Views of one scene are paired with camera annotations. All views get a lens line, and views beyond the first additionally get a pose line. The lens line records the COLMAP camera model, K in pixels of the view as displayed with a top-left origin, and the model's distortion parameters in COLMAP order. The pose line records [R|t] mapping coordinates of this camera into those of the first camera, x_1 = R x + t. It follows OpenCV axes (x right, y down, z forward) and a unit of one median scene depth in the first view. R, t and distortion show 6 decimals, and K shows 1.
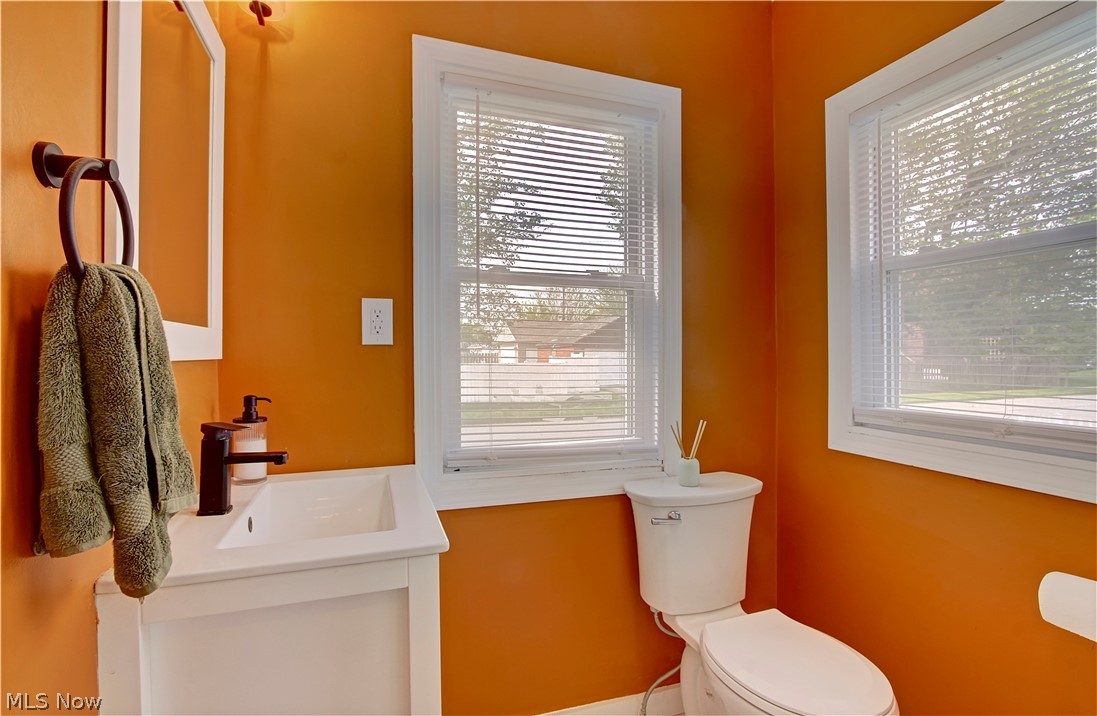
lens RADIAL K [[510.3, 0, 548.2], [0, 510.3, 356.4], [0, 0, 1]] dist [-0.019616, 0.000850]
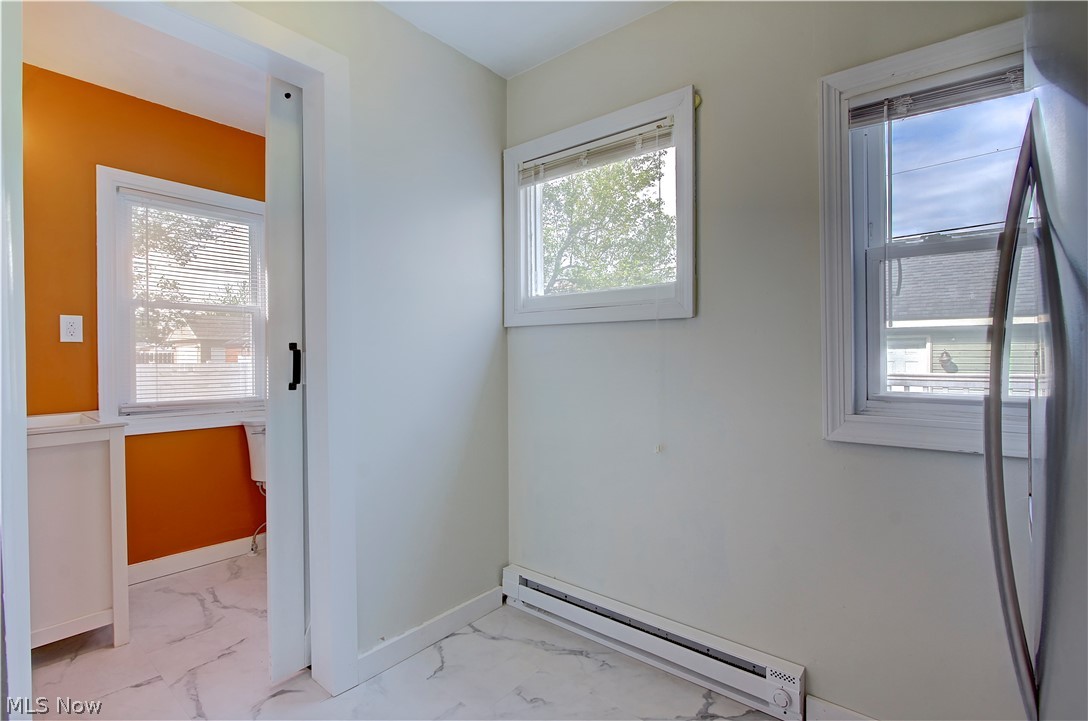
lens RADIAL K [[510.1, 0, 537.5], [0, 510.1, 354.8], [0, 0, 1]] dist [-0.016374, 0.000259]
pose [[0.865958, -0.006021, 0.500081, 0.161107], [0.006830, 0.999977, 0.000212, 0.027952], [-0.500070, 0.003232, 0.865979, -1.136200]]
